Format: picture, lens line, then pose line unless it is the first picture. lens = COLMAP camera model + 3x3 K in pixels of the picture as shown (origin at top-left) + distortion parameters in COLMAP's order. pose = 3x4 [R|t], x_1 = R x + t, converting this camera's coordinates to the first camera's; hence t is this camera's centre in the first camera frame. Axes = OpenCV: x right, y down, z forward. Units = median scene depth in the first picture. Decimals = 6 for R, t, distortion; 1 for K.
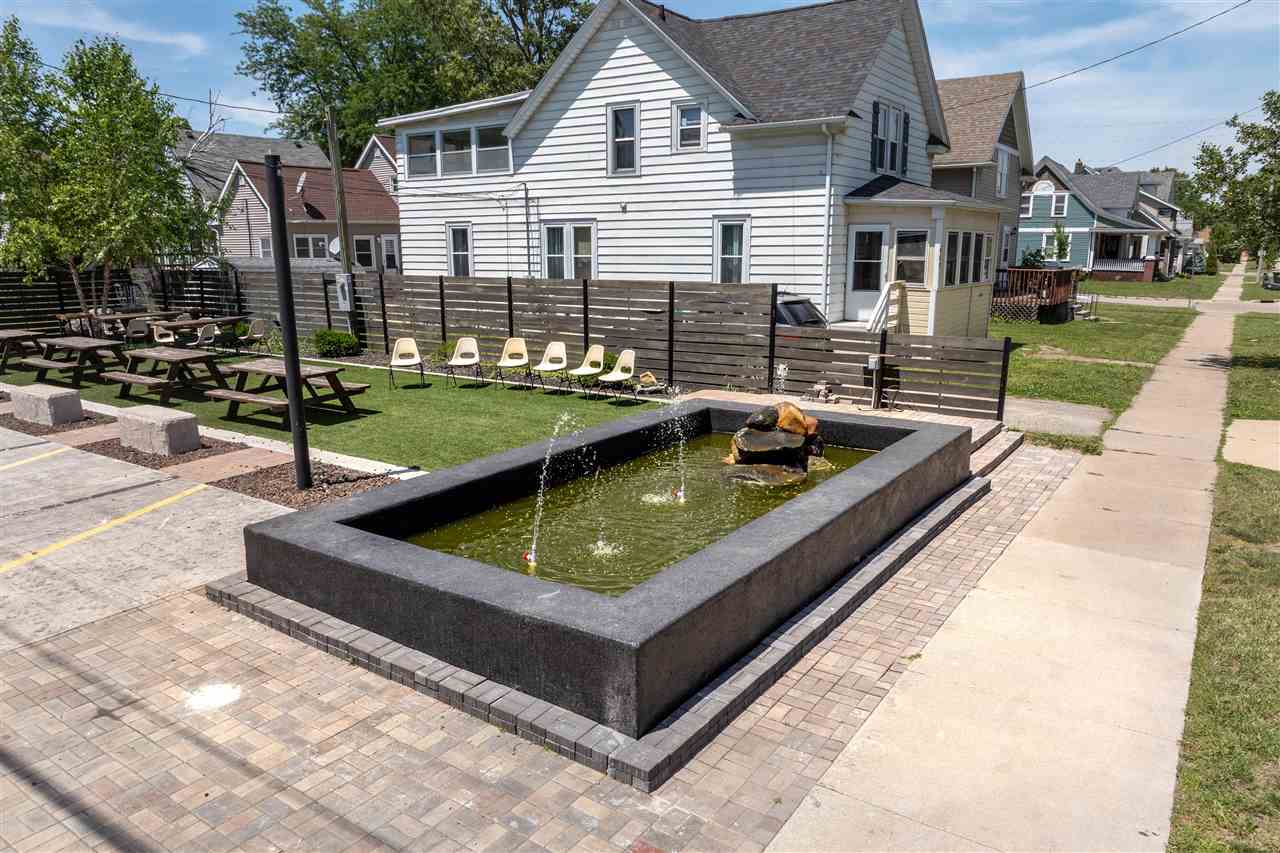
lens RADIAL K [[903.0, 0, 636.1], [0, 903.0, 464.7], [0, 0, 1]] dist [-0.025754, -0.002075]
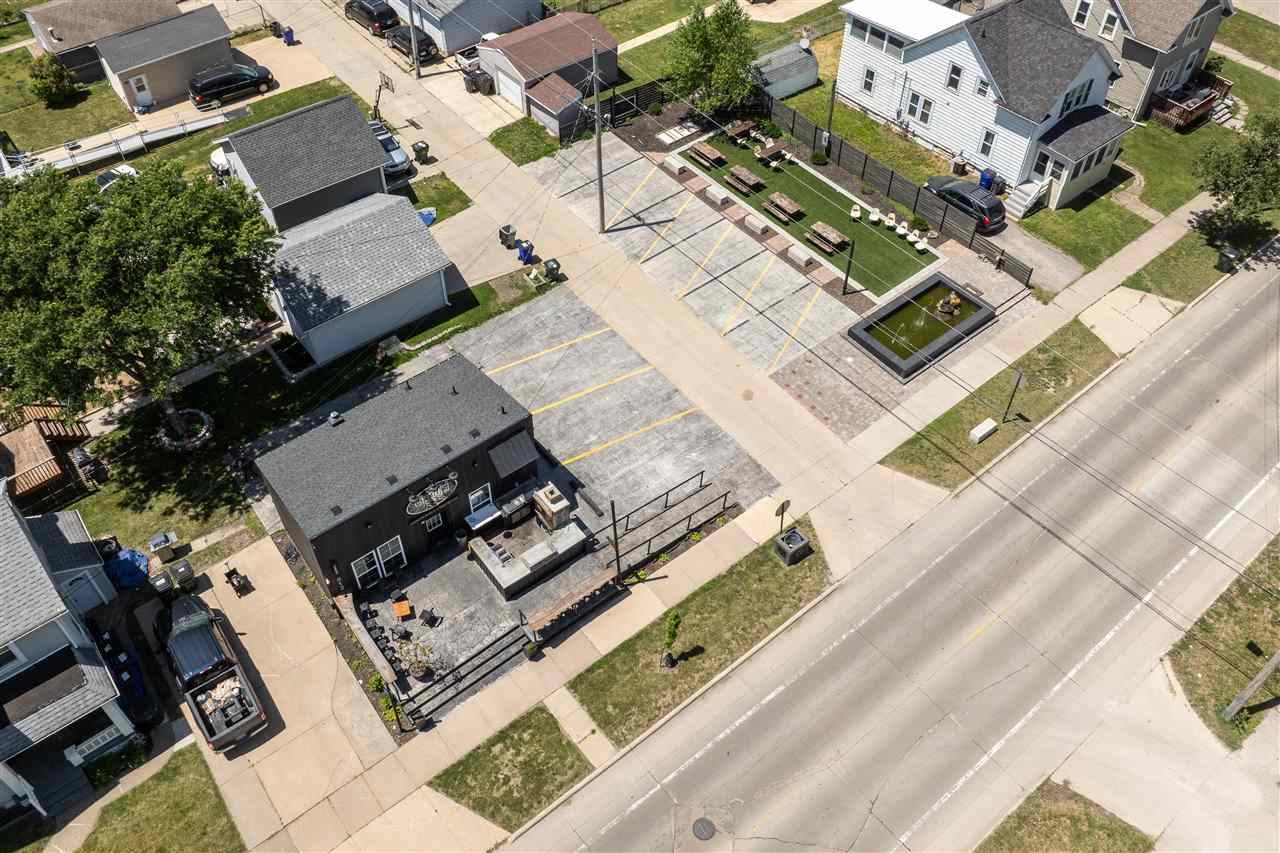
lens RADIAL K [[1020.0, 0, 614.4], [0, 1020.0, 359.2], [0, 0, 1]] dist [-0.012008, -0.065931]
pose [[0.952038, 0.212734, -0.219927, -0.121820], [-0.065128, 0.843181, 0.533670, -1.123585], [0.298968, -0.493750, 0.816596, -1.773816]]
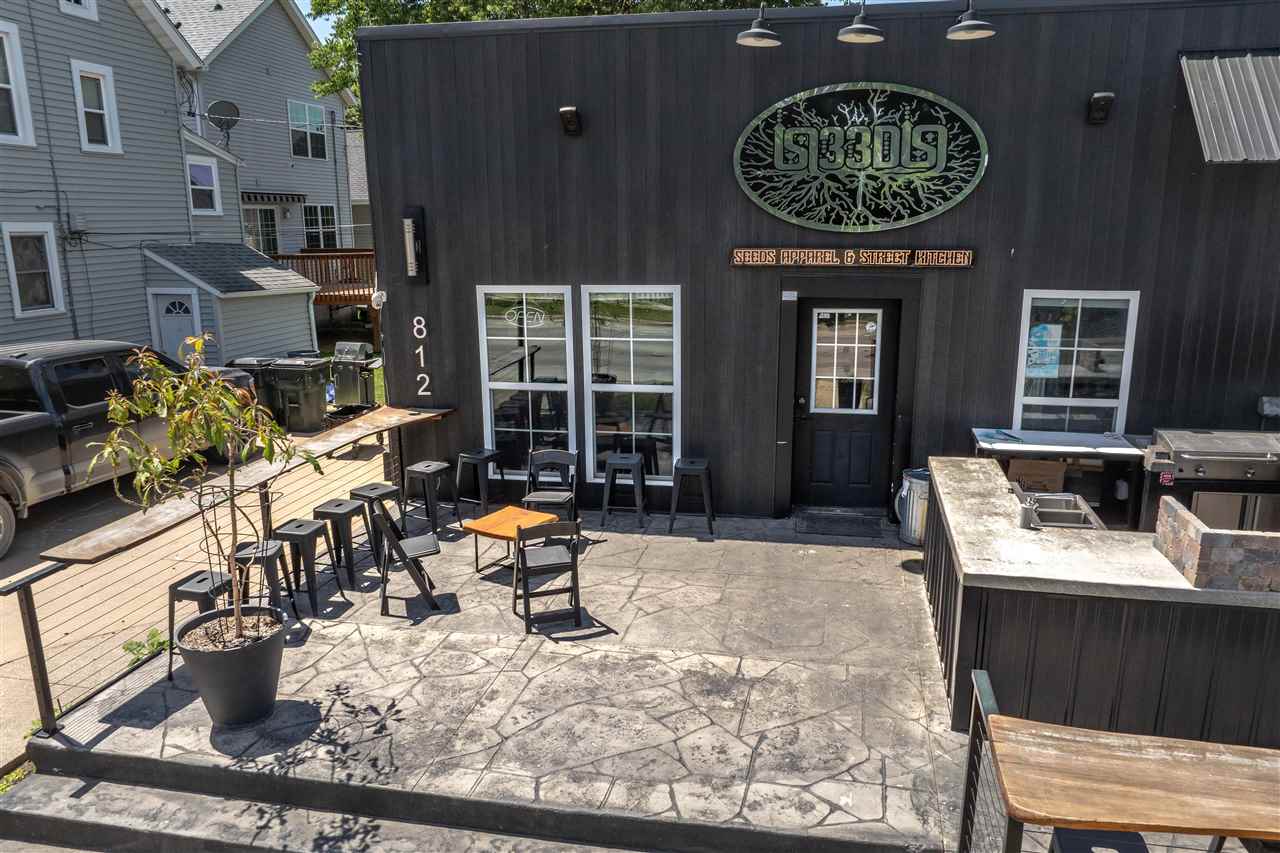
lens RADIAL K [[910.4, 0, 644.0], [0, 910.4, 450.0], [0, 0, 1]] dist [-0.010775, -0.003361]
pose [[0.389876, 0.228341, -0.892108, -0.445008], [-0.214063, 0.964704, 0.153372, 0.143171], [0.895642, 0.131171, 0.424995, -0.741055]]
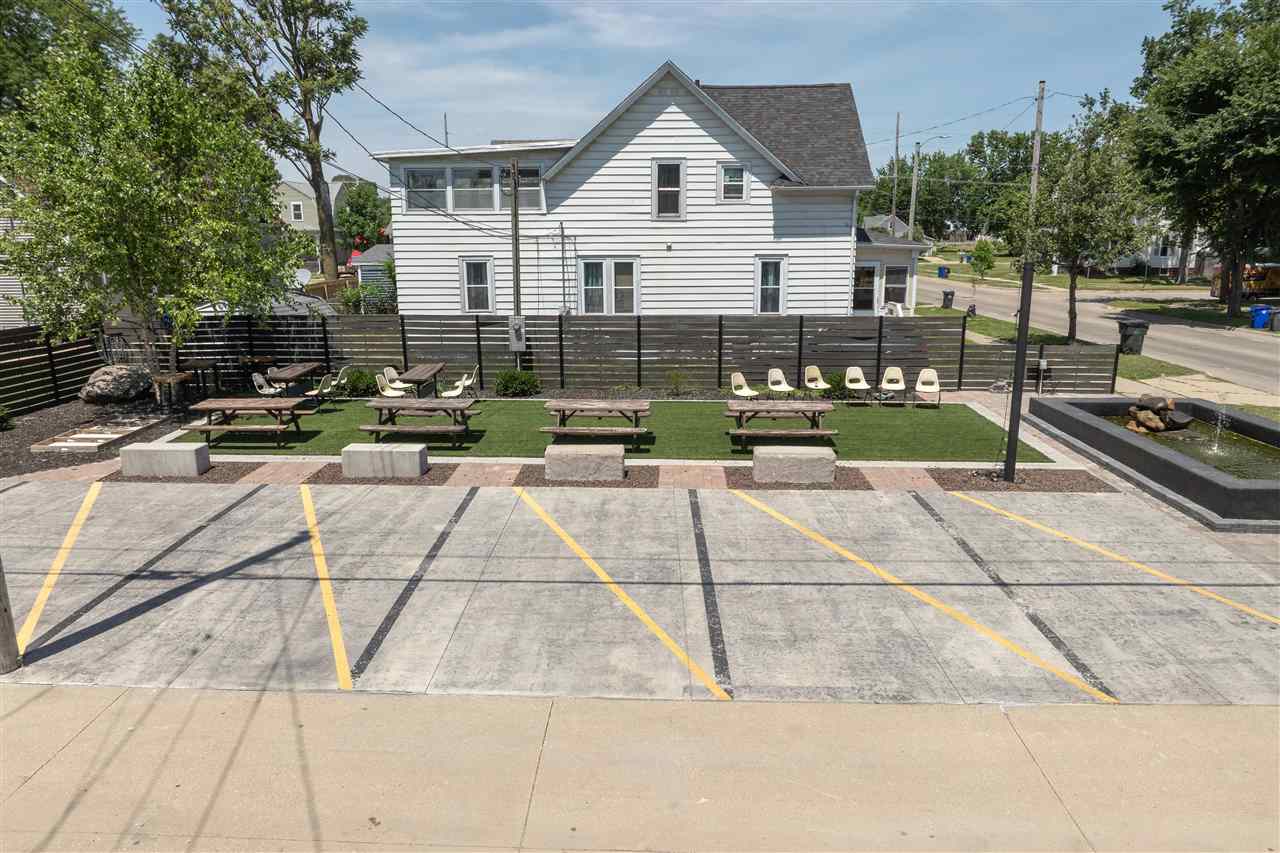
lens RADIAL K [[910.4, 0, 644.0], [0, 910.4, 450.0], [0, 0, 1]] dist [-0.010775, -0.003361]
pose [[0.832969, -0.128312, 0.538237, -0.760429], [0.131452, 0.990781, 0.032763, -0.069989], [-0.537479, 0.043462, 0.842156, 0.031497]]
